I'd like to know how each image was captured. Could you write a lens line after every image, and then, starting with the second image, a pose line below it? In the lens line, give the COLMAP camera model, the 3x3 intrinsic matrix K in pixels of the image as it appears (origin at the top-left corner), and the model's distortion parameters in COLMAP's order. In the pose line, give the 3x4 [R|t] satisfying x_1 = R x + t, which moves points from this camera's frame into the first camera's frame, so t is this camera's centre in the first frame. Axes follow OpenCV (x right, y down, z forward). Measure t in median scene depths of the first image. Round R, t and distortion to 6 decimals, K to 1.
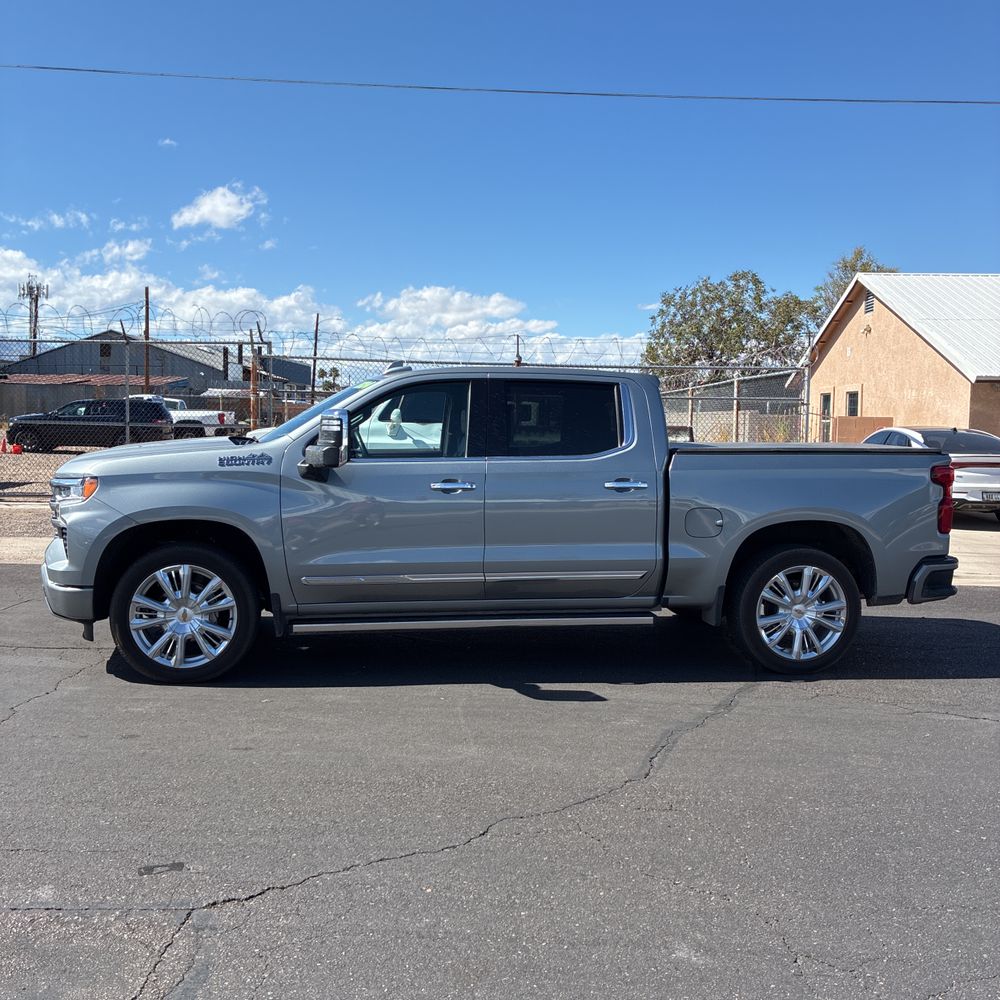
lens RADIAL K [[1013.8, 0, 492.8], [0, 1013.8, 484.9], [0, 0, 1]] dist [0.018107, -0.016699]
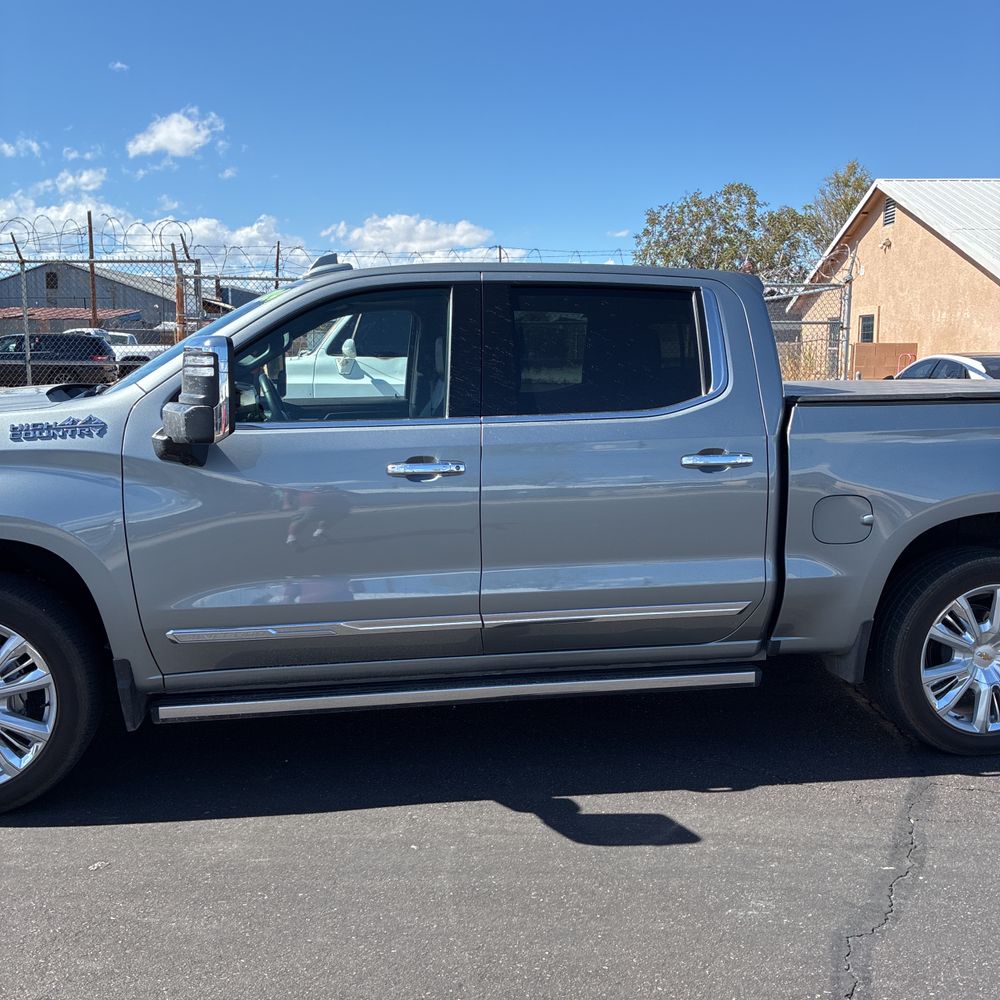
lens RADIAL K [[1021.6, 0, 487.9], [0, 1021.6, 496.8], [0, 0, 1]] dist [0.010375, -0.003345]
pose [[0.999596, -0.015511, 0.023824, -0.017593], [0.013621, 0.996894, 0.077562, -0.026741], [-0.024953, -0.077207, 0.996703, 0.404598]]
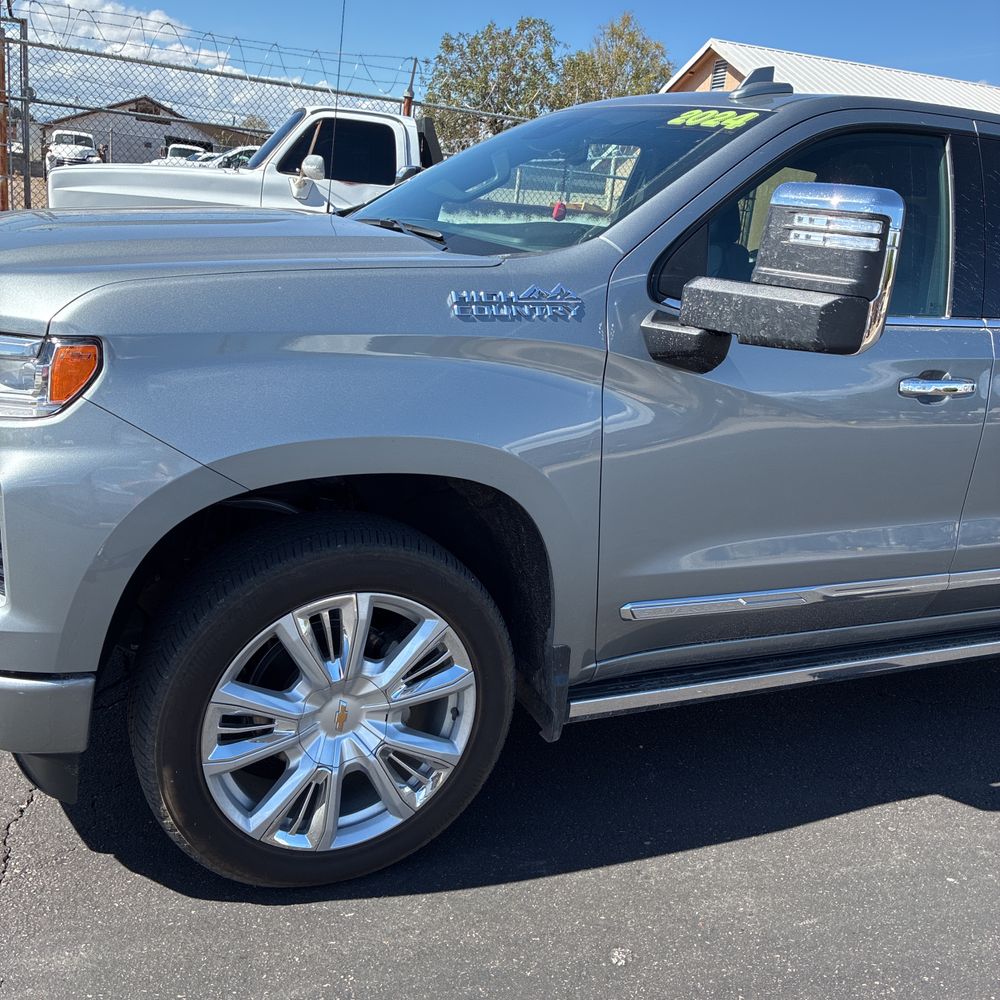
lens RADIAL K [[1022.3, 0, 523.2], [0, 1022.3, 497.2], [0, 0, 1]] dist [0.030009, -0.036180]
pose [[0.948670, -0.000582, 0.316268, -0.343212], [-0.073110, 0.972509, 0.221089, -0.036540], [-0.307702, -0.232863, 0.922548, 0.622214]]
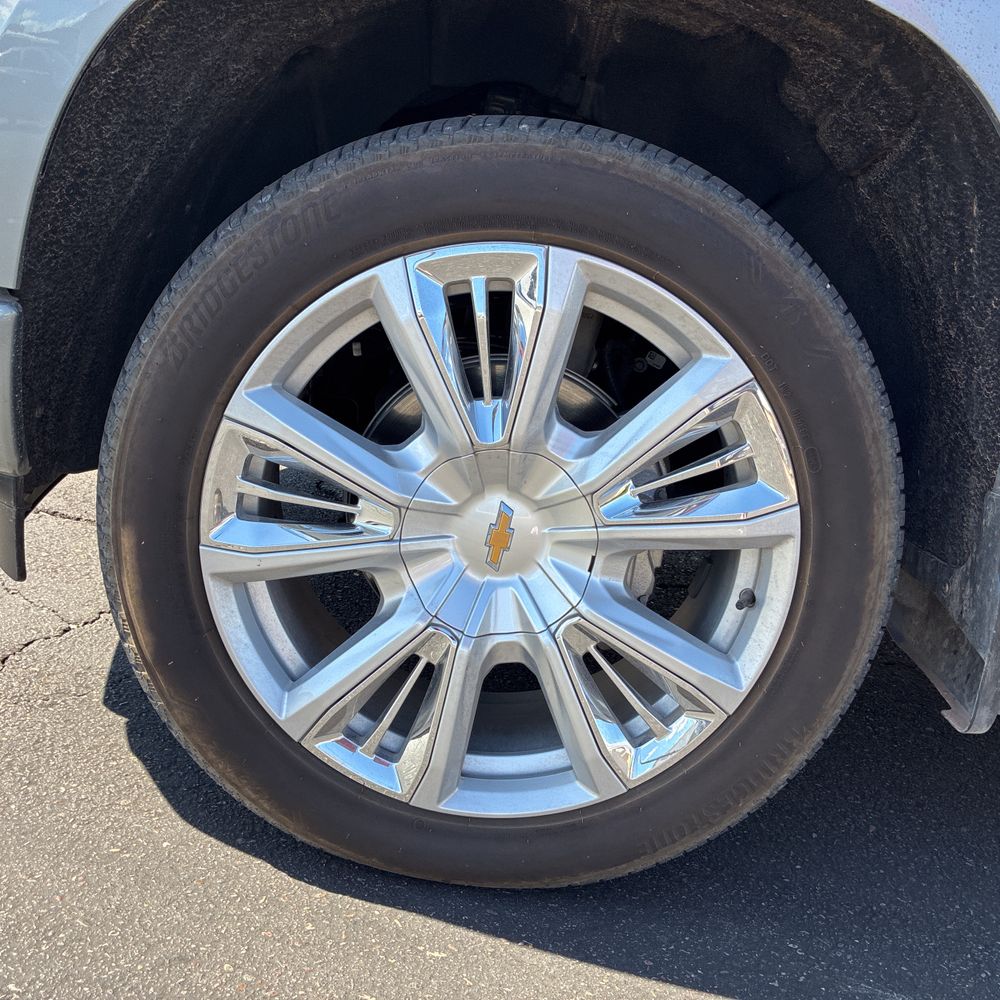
lens RADIAL K [[1004.5, 0, 541.4], [0, 1004.5, 512.3], [0, 0, 1]] dist [0.044391, -0.085242]
pose [[0.978062, 0.172249, -0.117151, -0.264215], [-0.147355, 0.969594, 0.195384, 0.083999], [0.147243, -0.173835, 0.973705, 0.791835]]
